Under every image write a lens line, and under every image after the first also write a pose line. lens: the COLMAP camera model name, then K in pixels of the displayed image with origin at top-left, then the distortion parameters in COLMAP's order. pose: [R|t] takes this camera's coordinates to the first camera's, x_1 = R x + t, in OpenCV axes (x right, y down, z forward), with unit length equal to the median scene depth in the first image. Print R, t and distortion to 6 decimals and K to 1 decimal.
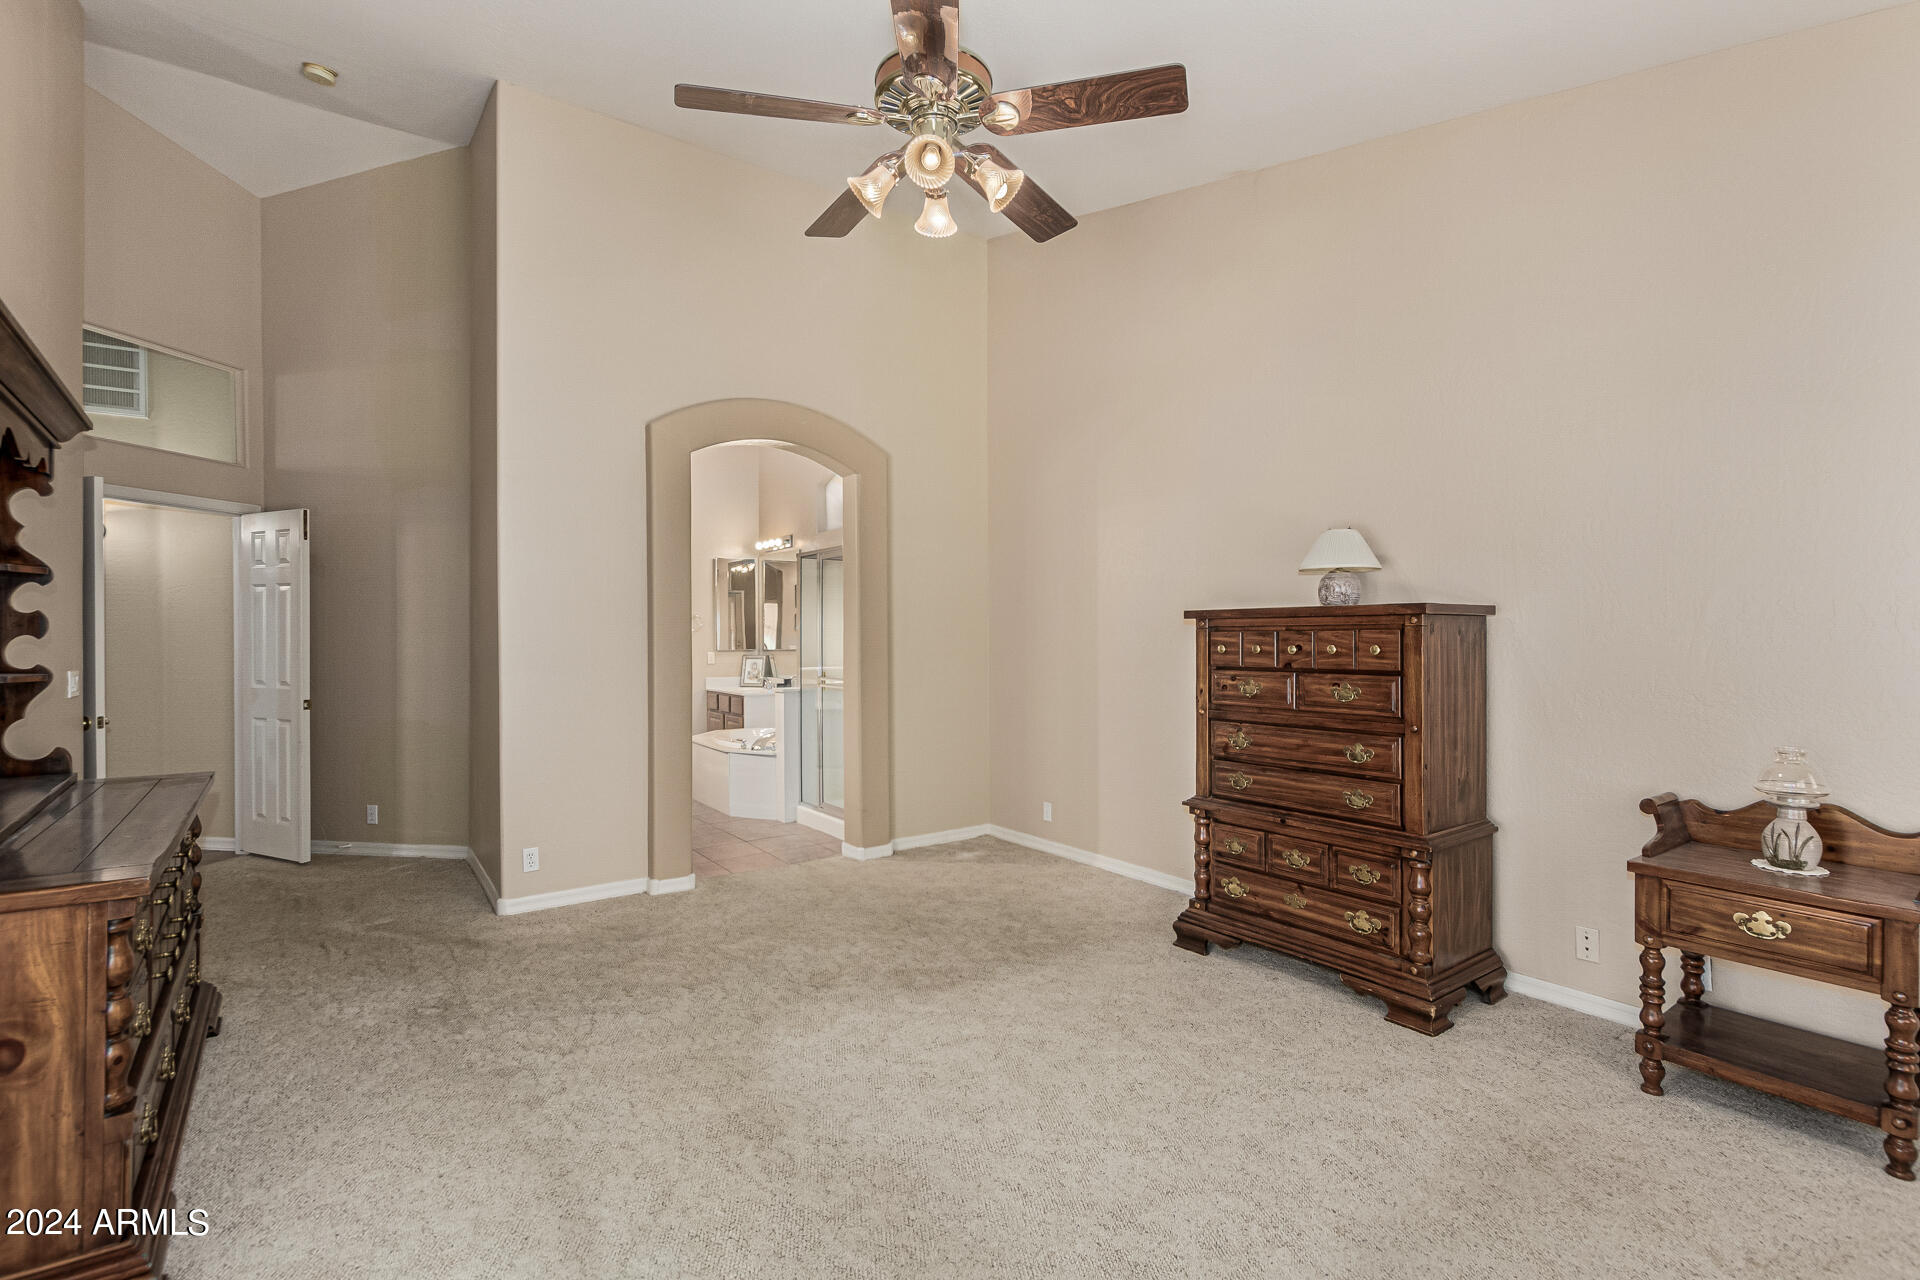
lens RADIAL K [[878.5, 0, 964.8], [0, 878.5, 635.6], [0, 0, 1]] dist [0.002315, -0.002120]
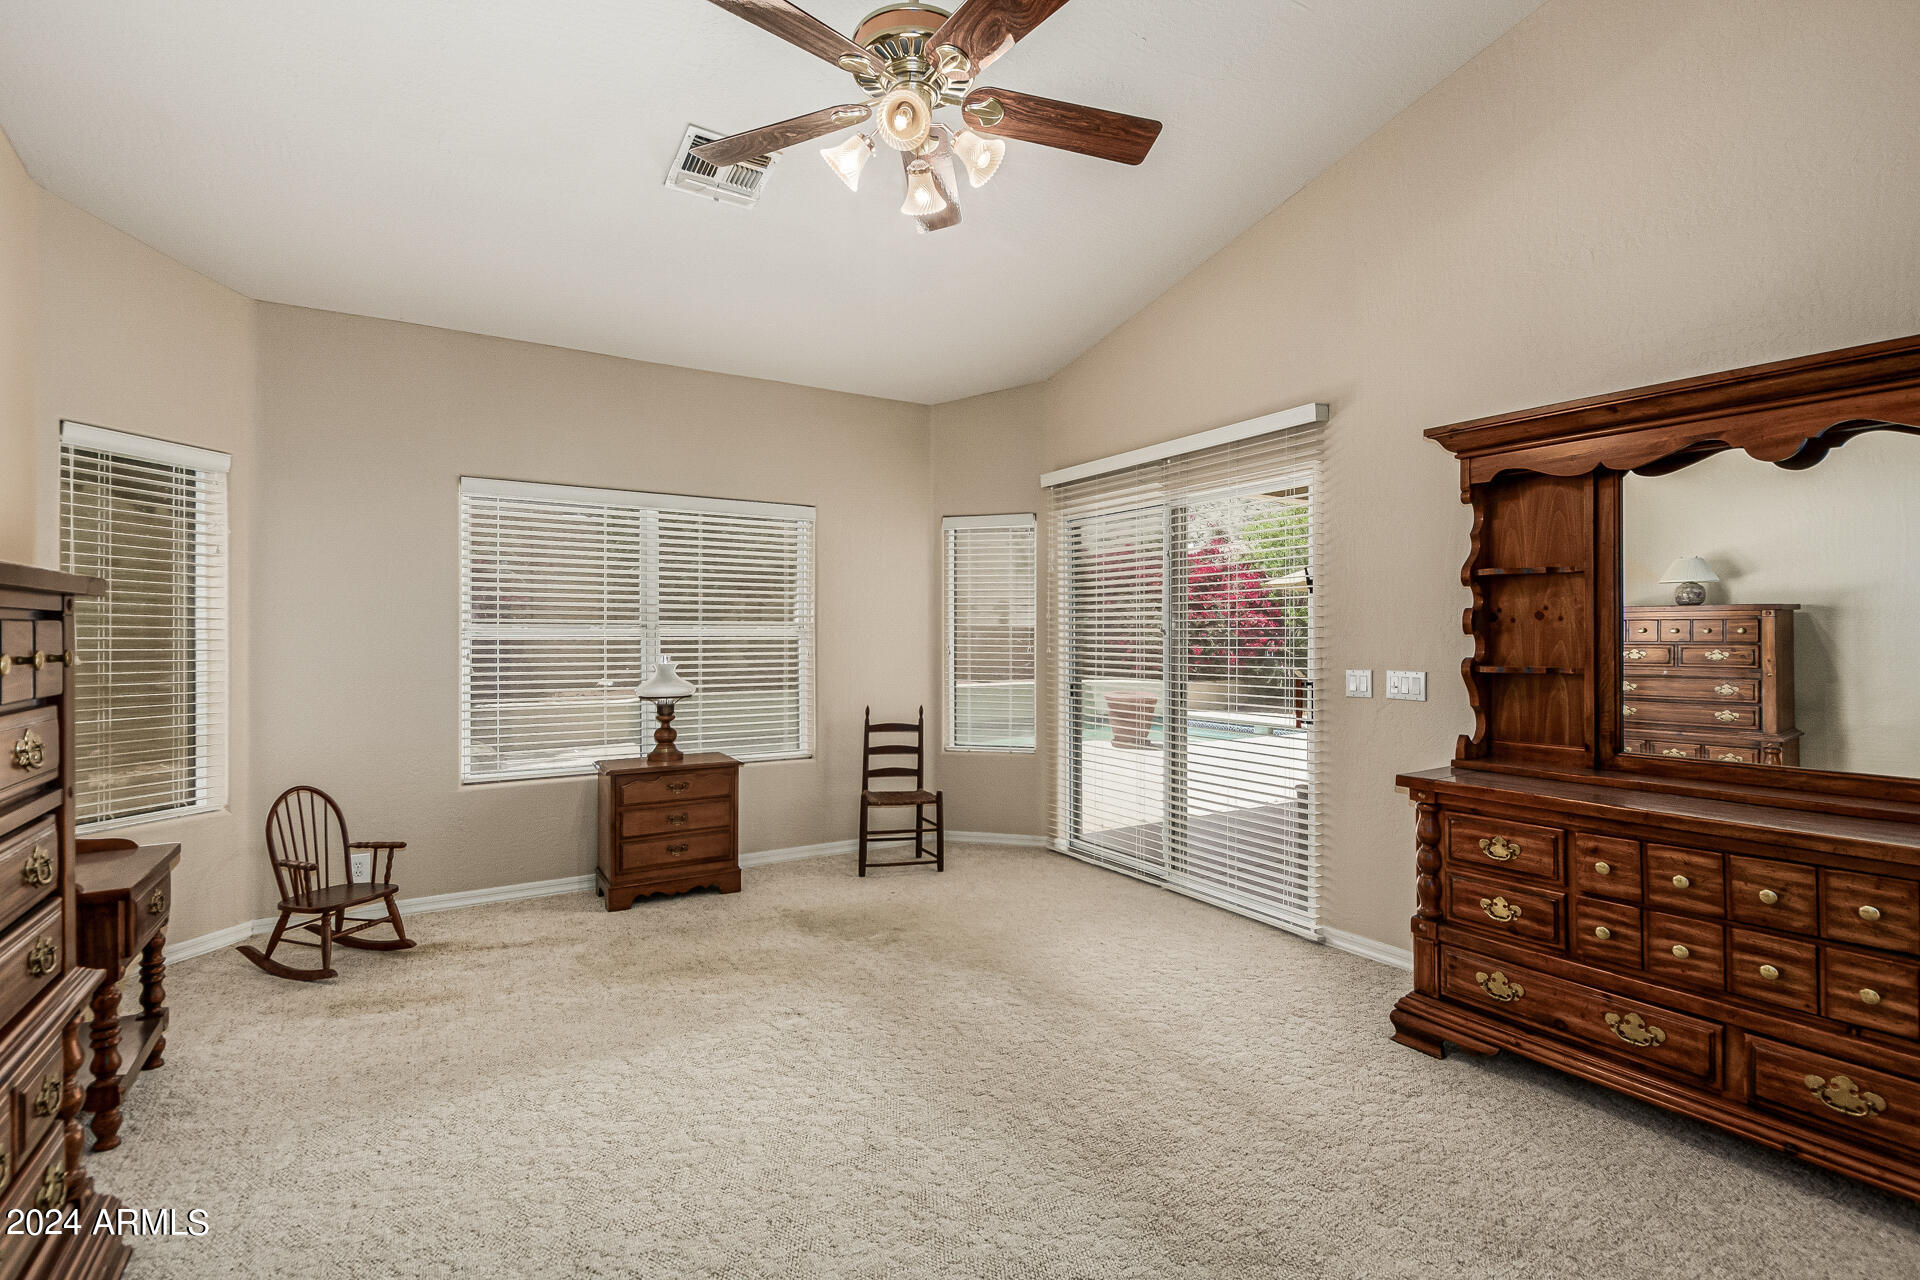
lens RADIAL K [[878.5, 0, 974.8], [0, 878.5, 637.7], [0, 0, 1]] dist [0.002315, -0.002120]
pose [[-0.998072, -0.000277, 0.062065, -0.104210], [0.000085, 0.999983, 0.005841, 0.000296], [-0.062066, 0.005835, -0.998055, 1.288284]]
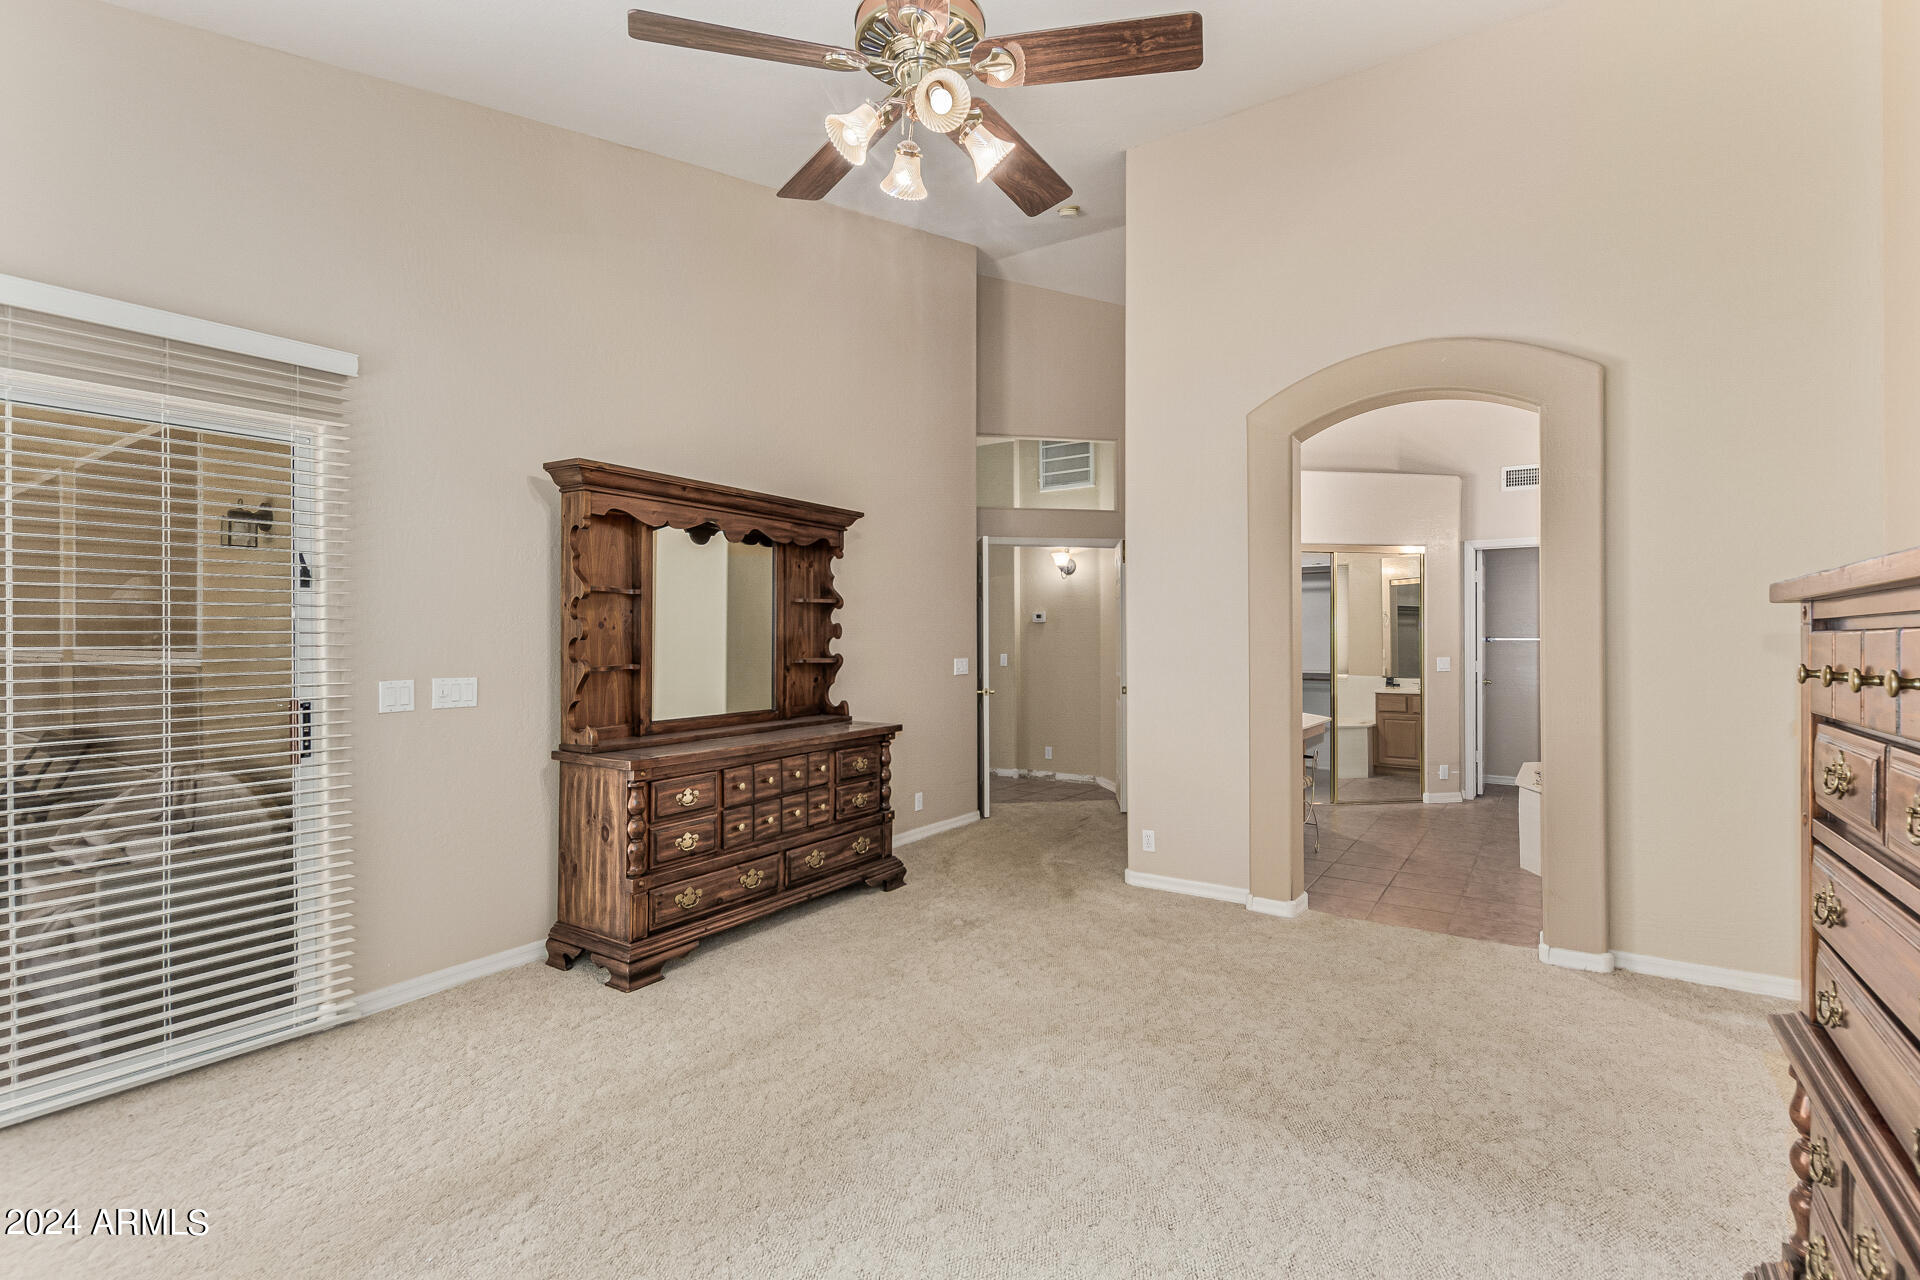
lens RADIAL K [[878.5, 0, 971.3], [0, 878.5, 638.8], [0, 0, 1]] dist [0.002315, -0.002120]
pose [[0.341057, 0.003239, -0.940037, 0.550419], [0.000215, 0.999994, 0.003524, -0.002689], [0.940043, -0.001404, 0.341054, 0.492856]]
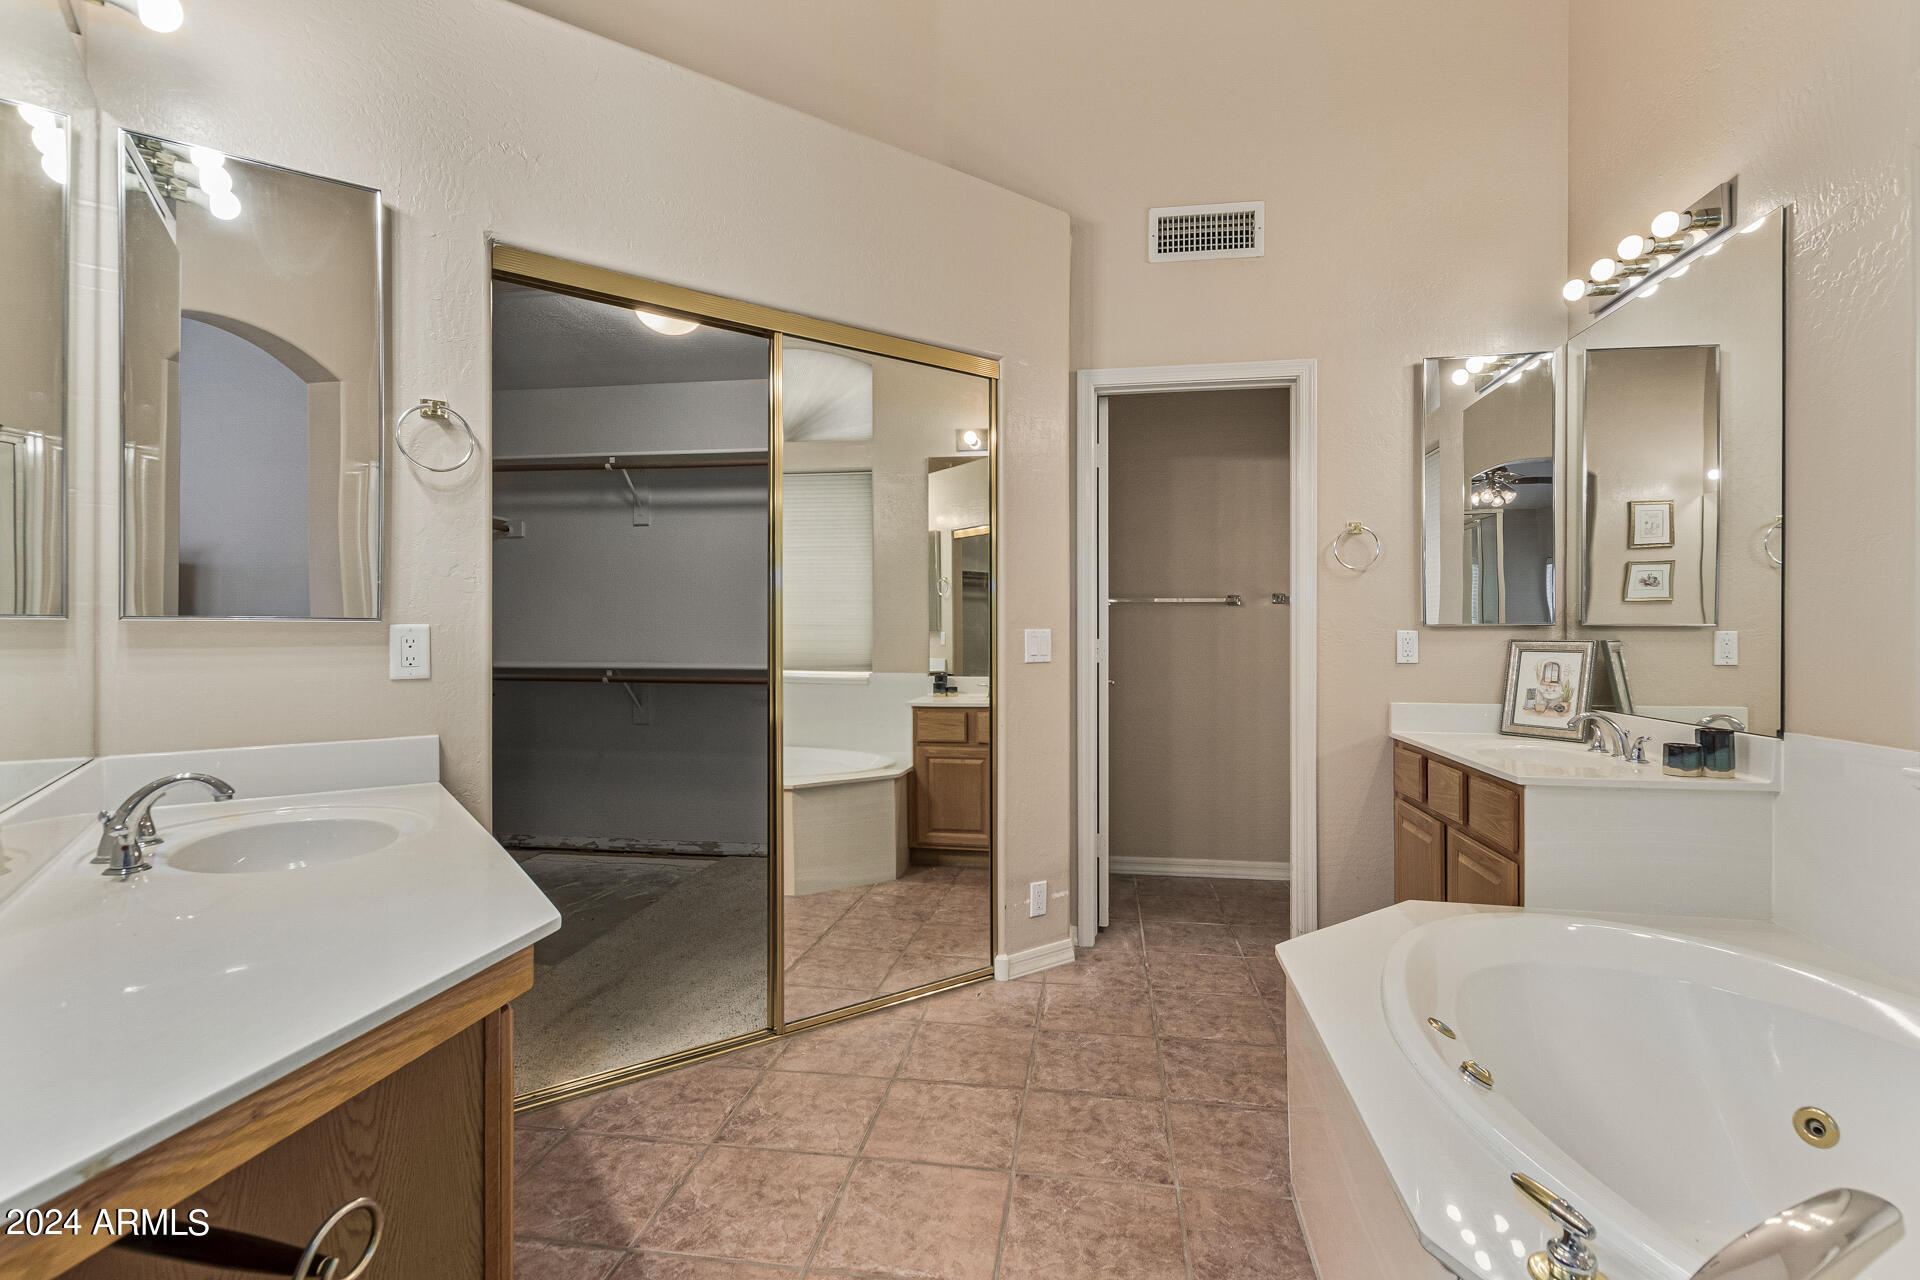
lens RADIAL K [[878.5, 0, 959.0], [0, 878.5, 632.7], [0, 0, 1]] dist [0.002315, -0.002120]
pose [[0.705461, 0.000531, -0.708749, -0.403388], [-0.001025, 0.999999, -0.000271, 0.049266], [0.708748, 0.000918, 0.705461, 1.518644]]
